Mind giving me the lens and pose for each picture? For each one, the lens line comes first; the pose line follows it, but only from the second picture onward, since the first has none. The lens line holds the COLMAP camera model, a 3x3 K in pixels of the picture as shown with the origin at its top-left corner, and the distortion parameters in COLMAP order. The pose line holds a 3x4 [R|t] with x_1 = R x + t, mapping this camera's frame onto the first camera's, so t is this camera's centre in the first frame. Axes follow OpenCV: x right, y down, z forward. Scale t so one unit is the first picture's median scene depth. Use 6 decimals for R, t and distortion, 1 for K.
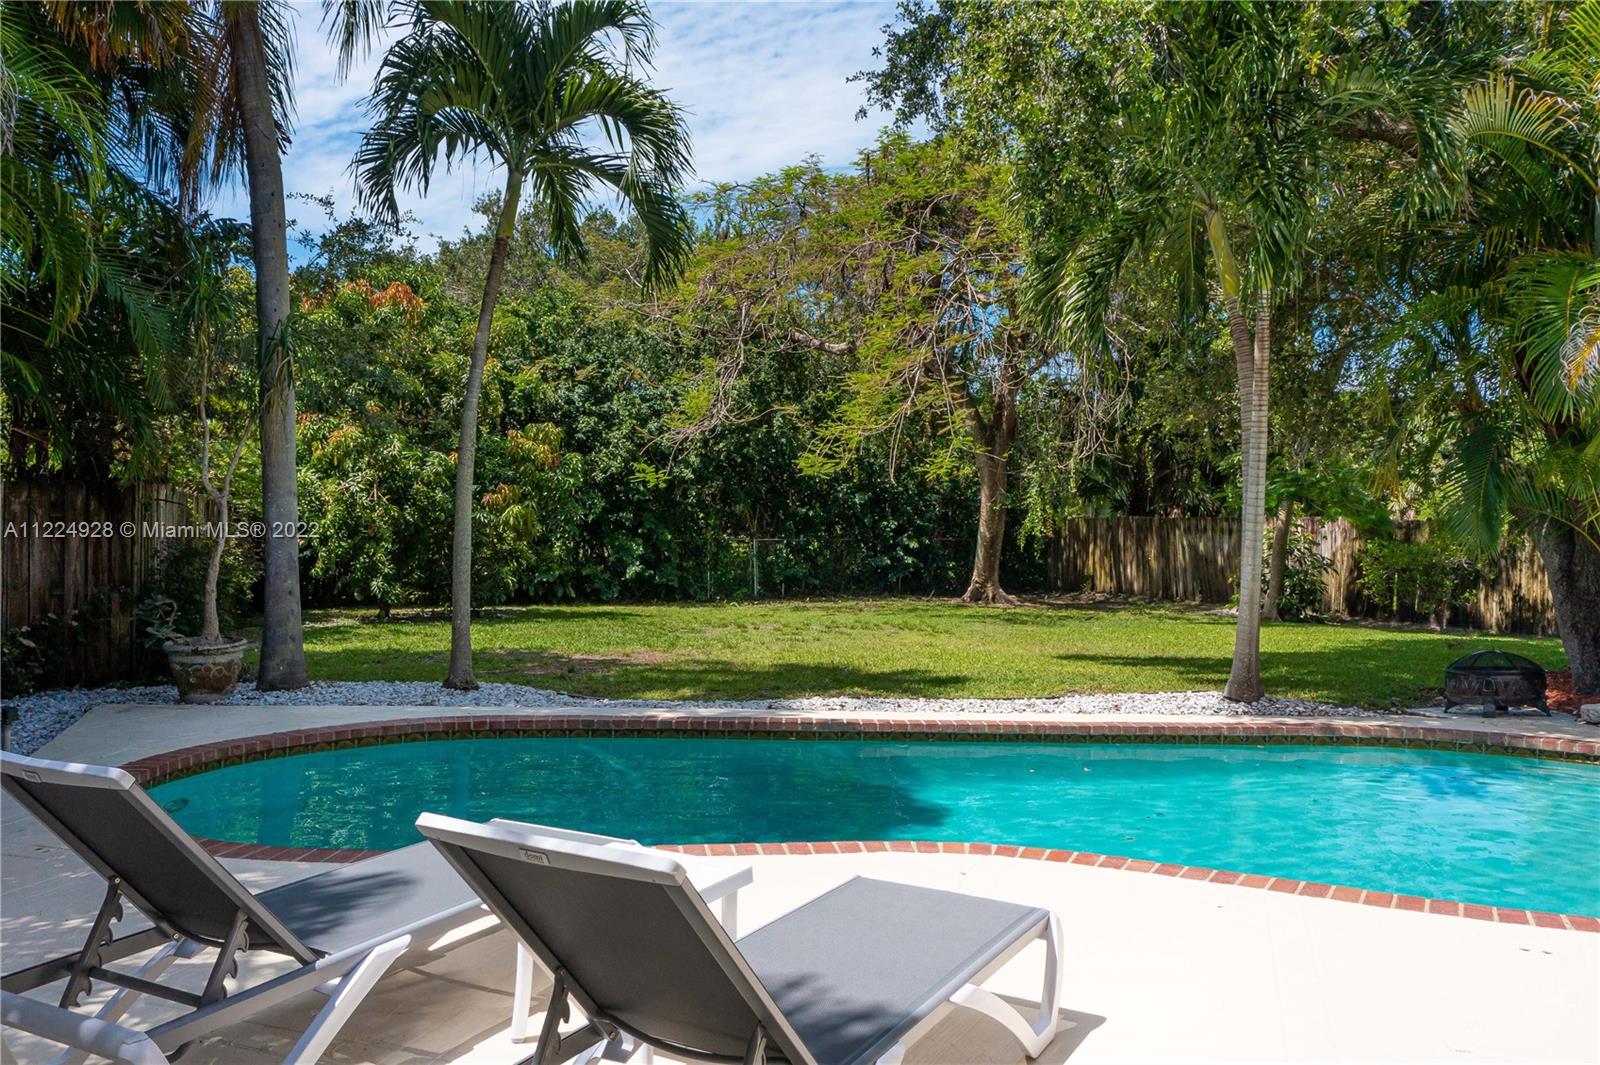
lens RADIAL K [[1278.1, 0, 800.0], [0, 1278.1, 532.5], [0, 0, 1]] dist [0.002494, 0.002357]
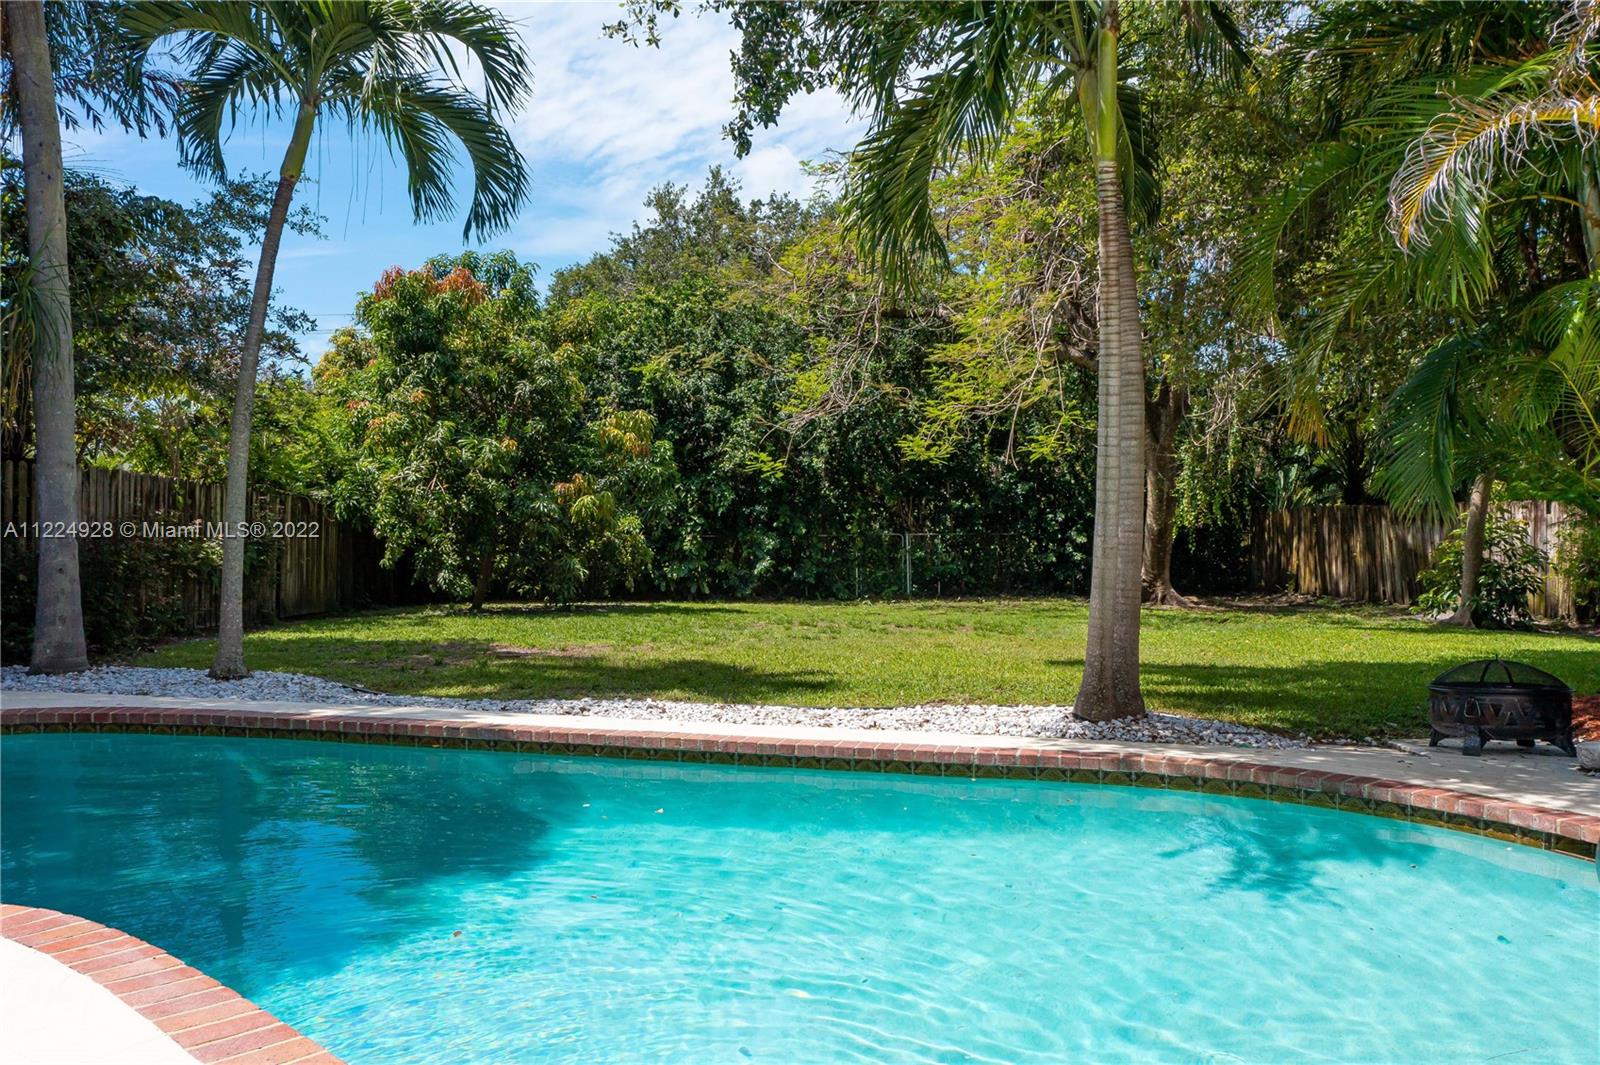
lens RADIAL K [[1278.1, 0, 800.0], [0, 1278.1, 532.5], [0, 0, 1]] dist [0.002494, 0.002357]
pose [[0.968448, -0.003917, -0.249185, 0.163973], [0.002766, 0.999984, -0.004968, 0.011914], [0.249201, 0.004122, 0.968443, 0.107074]]
